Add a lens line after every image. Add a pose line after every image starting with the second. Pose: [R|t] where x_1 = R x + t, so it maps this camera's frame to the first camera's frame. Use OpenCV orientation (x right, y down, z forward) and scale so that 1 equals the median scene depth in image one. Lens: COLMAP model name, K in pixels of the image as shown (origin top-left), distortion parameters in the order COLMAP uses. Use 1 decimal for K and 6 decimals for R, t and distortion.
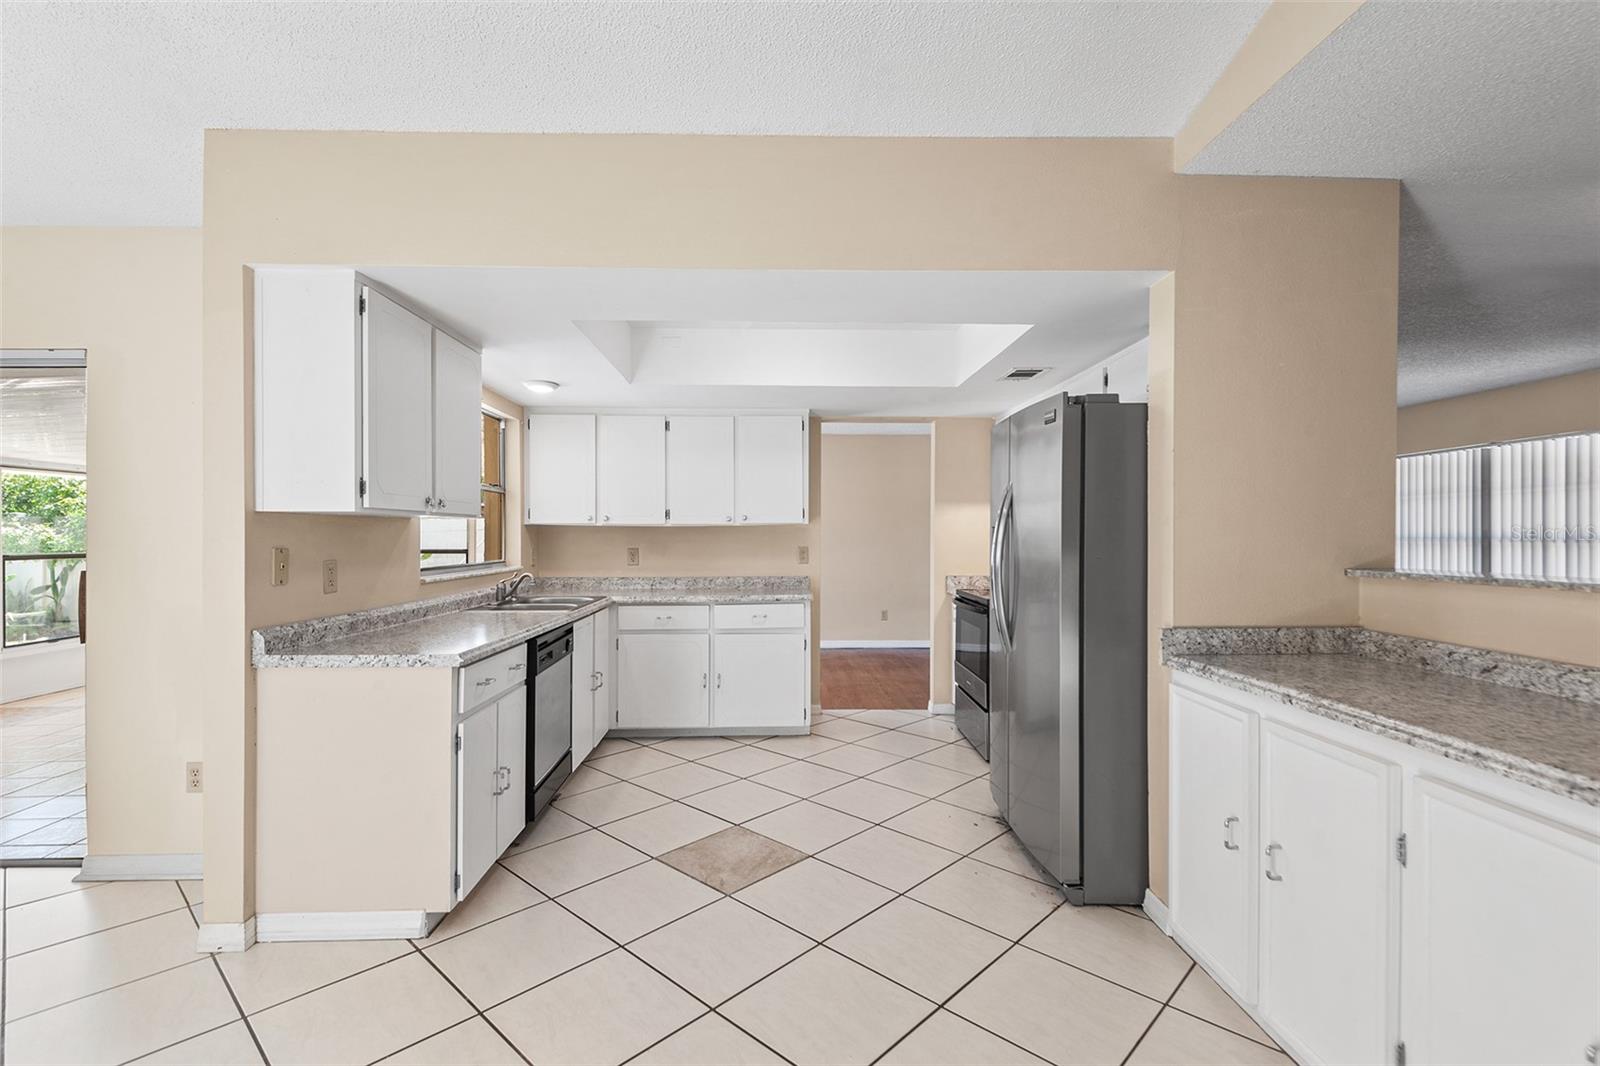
lens RADIAL K [[736.6, 0, 792.9], [0, 736.6, 536.8], [0, 0, 1]] dist [0.046798, -0.027238]
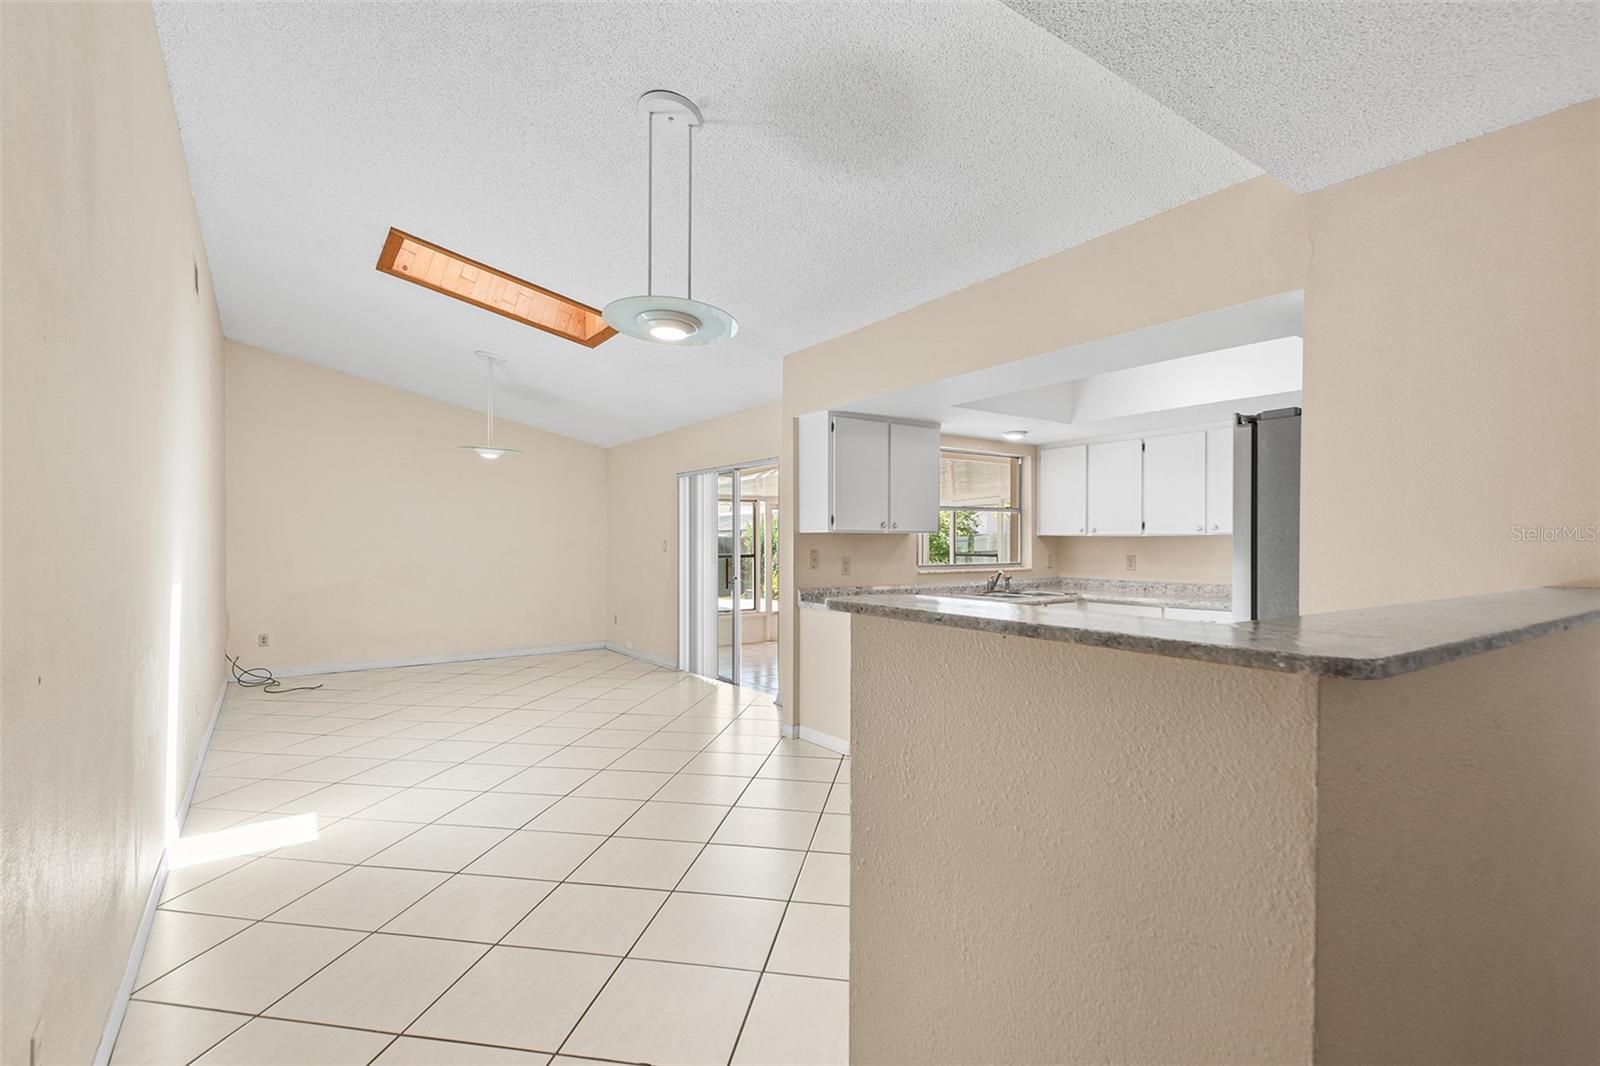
lens RADIAL K [[736.6, 0, 792.9], [0, 736.6, 536.8], [0, 0, 1]] dist [0.046798, -0.027238]
pose [[0.550138, -0.005175, -0.835058, 0.519094], [-0.002821, 0.999964, -0.008055, -0.002979], [0.835069, 0.006787, 0.550104, -0.077696]]
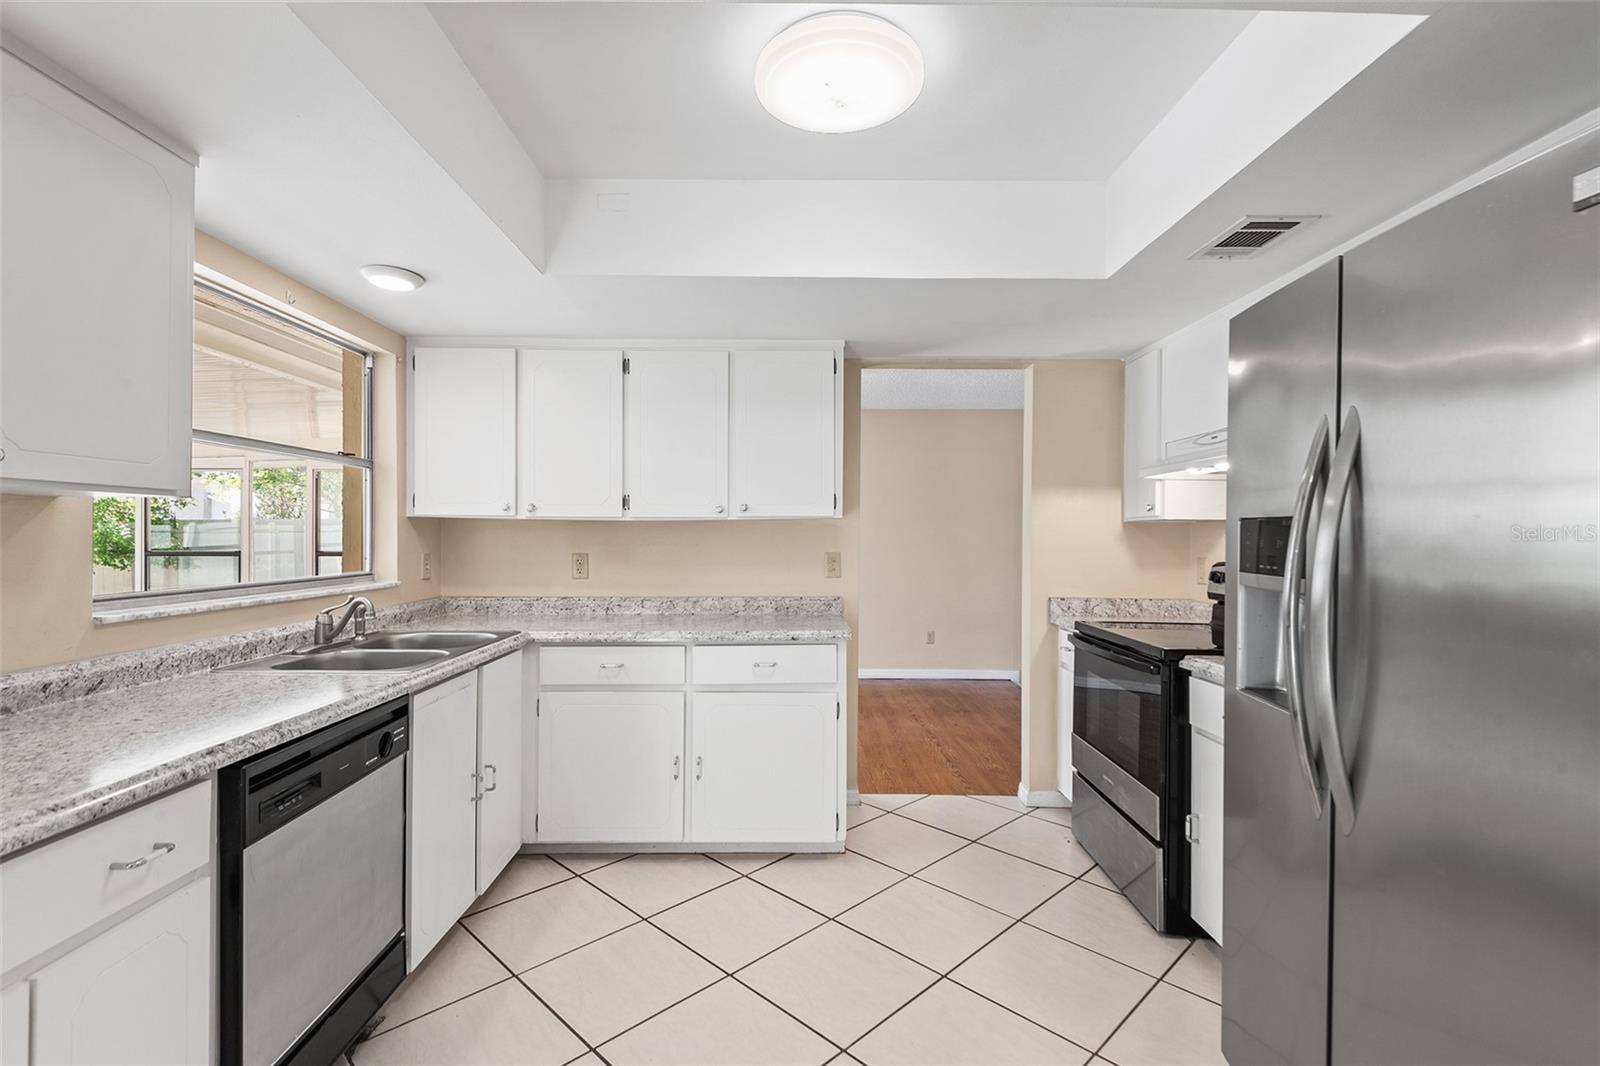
lens RADIAL K [[736.6, 0, 792.9], [0, 736.6, 536.8], [0, 0, 1]] dist [0.046798, -0.027238]
pose [[0.999615, 0.005093, -0.027270, -0.005106], [-0.005127, 0.999986, -0.001186, 0.000215], [0.027263, 0.001325, 0.999627, 0.378765]]
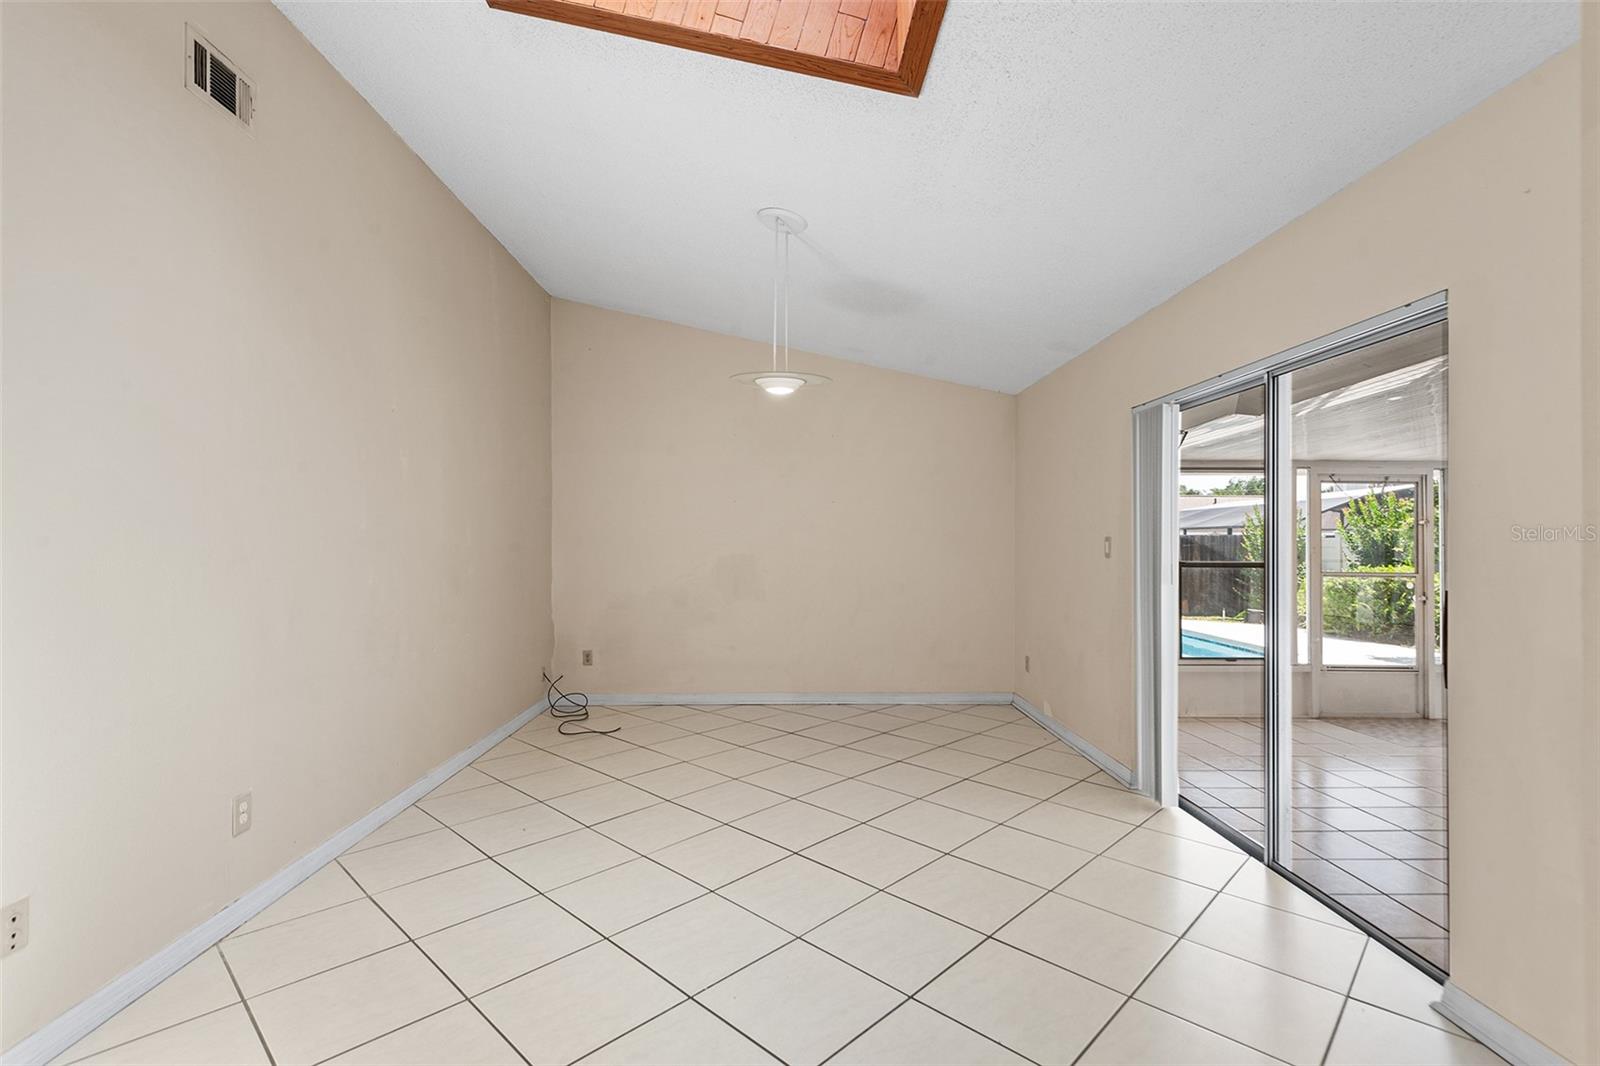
lens RADIAL K [[736.6, 0, 792.9], [0, 736.6, 536.8], [0, 0, 1]] dist [0.046798, -0.027238]
pose [[-0.008127, -0.004750, -0.999956, -0.122035], [-0.006383, 0.999969, -0.004699, -0.000043], [0.999947, 0.006344, -0.008157, 0.219453]]
